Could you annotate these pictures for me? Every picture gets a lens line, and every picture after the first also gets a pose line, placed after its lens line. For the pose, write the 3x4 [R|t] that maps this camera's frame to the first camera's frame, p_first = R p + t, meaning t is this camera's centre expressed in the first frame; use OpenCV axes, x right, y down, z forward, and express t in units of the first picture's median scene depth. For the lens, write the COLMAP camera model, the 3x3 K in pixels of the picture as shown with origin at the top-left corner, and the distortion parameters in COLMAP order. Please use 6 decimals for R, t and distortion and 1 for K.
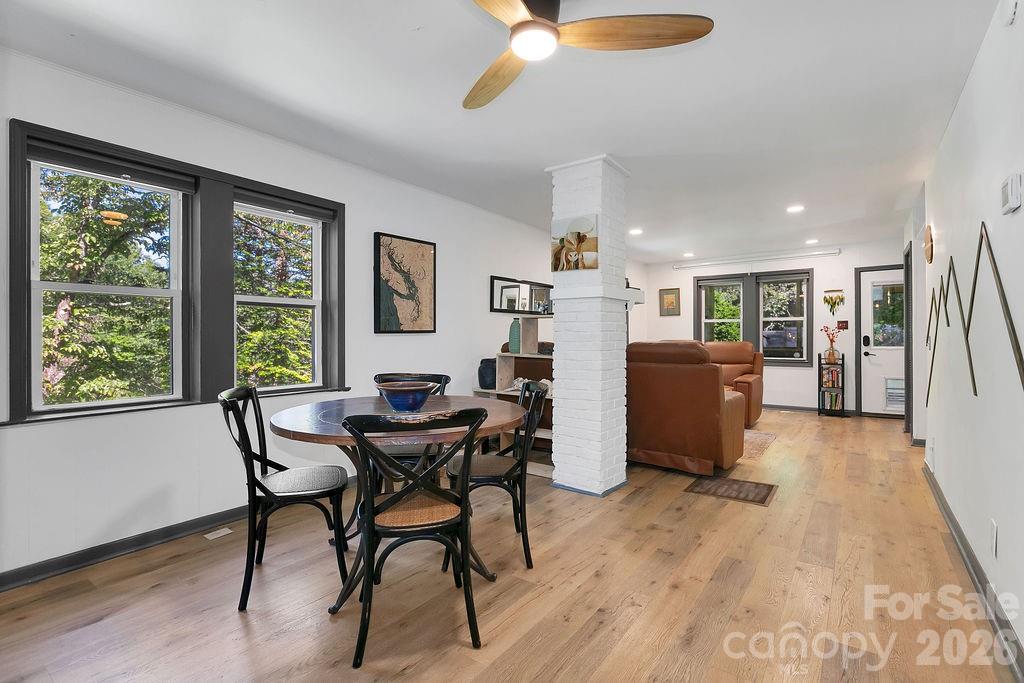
lens RADIAL K [[469.0, 0, 513.7], [0, 469.0, 334.9], [0, 0, 1]] dist [-0.002771, -0.000220]
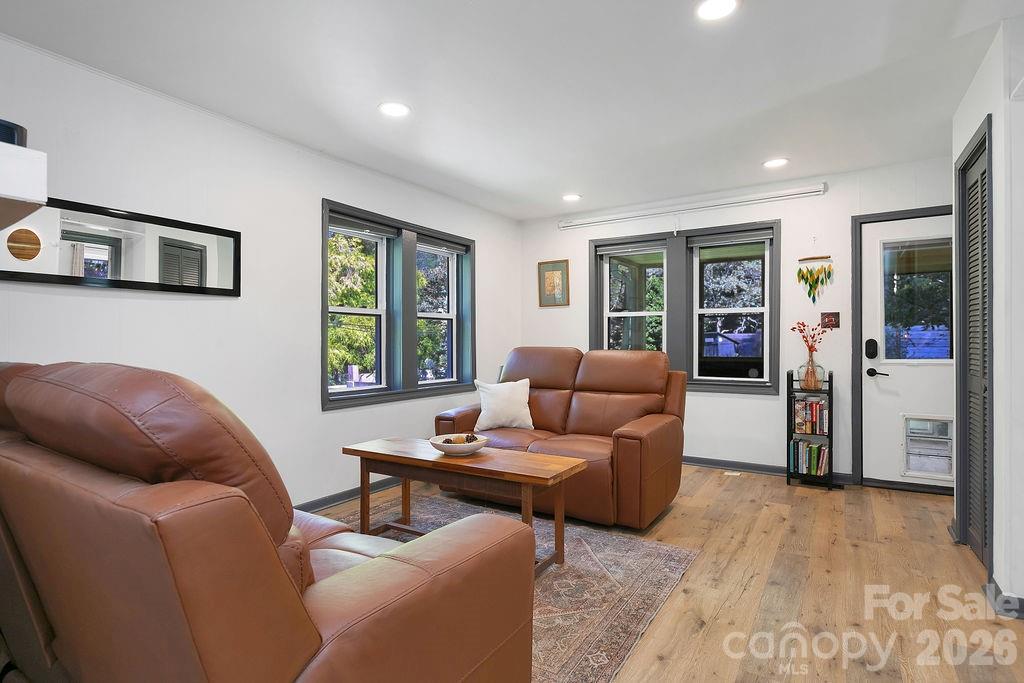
lens RADIAL K [[521.4, 0, 512.0], [0, 521.4, 341.5], [0, 0, 1]] dist [0.001862, 0.000458]
pose [[0.997484, 0.000415, 0.070894, 0.285045], [-0.000710, 0.999991, 0.004139, 0.001775], [-0.070892, -0.004179, 0.997475, 0.413355]]
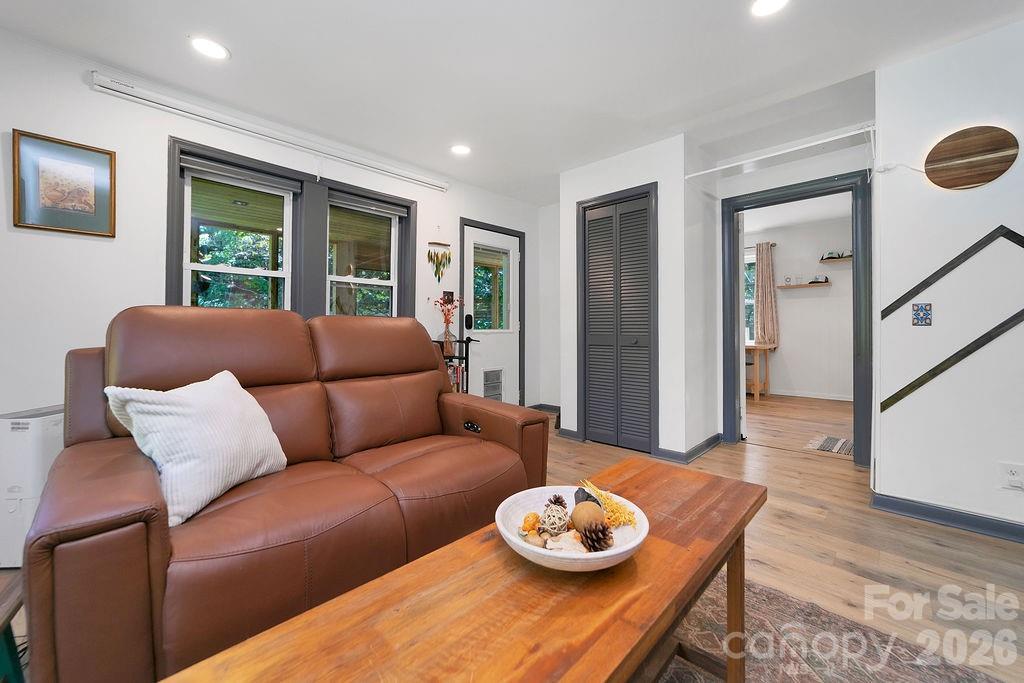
lens RADIAL K [[408.6, 0, 506.2], [0, 408.6, 326.7], [0, 0, 1]] dist [-0.000088, 0.000065]
pose [[0.135828, 0.010051, 0.990681, 0.137907], [-0.002200, 0.999949, -0.009844, 0.025595], [-0.990730, -0.000842, 0.135843, 0.844908]]
